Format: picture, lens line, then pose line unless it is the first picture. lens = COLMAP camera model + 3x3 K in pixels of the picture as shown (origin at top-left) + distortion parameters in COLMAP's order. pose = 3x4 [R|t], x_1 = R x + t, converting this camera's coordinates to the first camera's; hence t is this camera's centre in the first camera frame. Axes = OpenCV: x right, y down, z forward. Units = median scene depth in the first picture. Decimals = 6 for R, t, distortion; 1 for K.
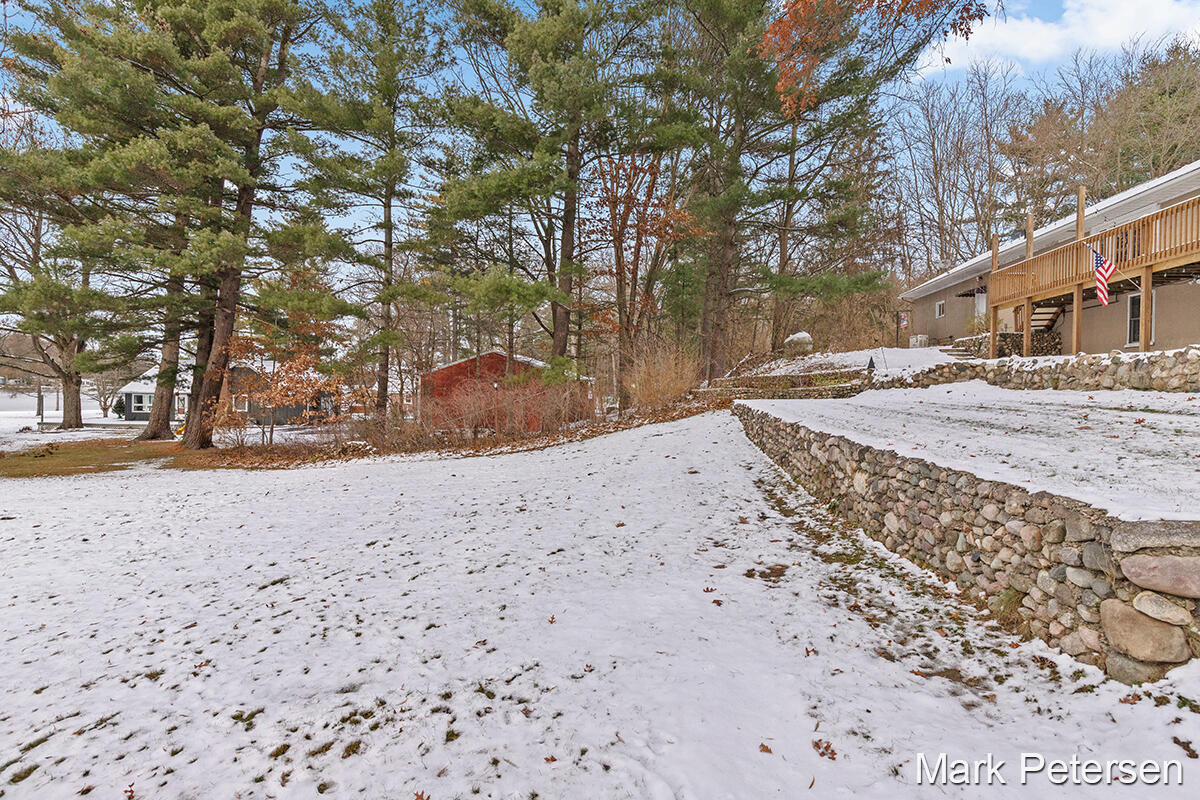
lens RADIAL K [[606.5, 0, 599.7], [0, 606.5, 397.2], [0, 0, 1]] dist [0.015698, 0.000752]
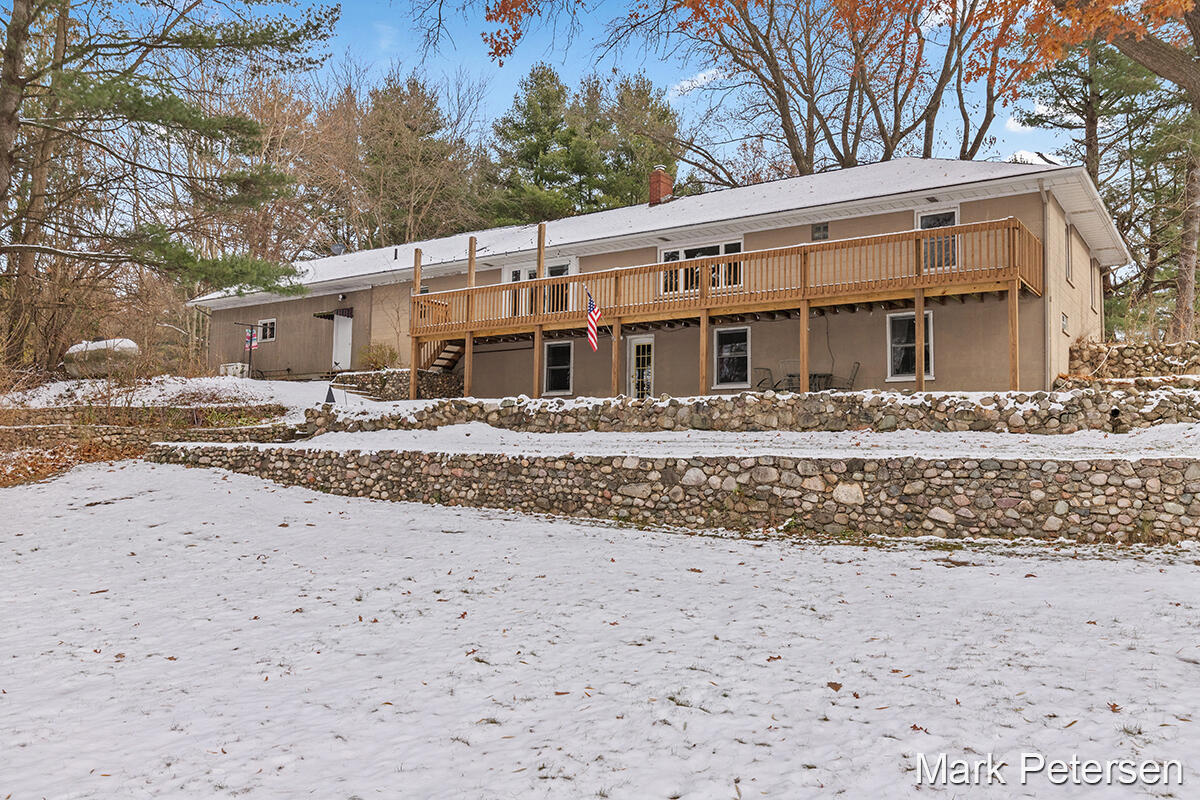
lens RADIAL K [[969.9, 0, 600.2], [0, 969.9, 399.8], [0, 0, 1]] dist [-0.000900, -0.000425]
pose [[0.468748, 0.060607, 0.881250, -0.566037], [0.003974, 0.997489, -0.070715, 0.042729], [-0.883323, 0.036650, 0.467330, 0.269037]]
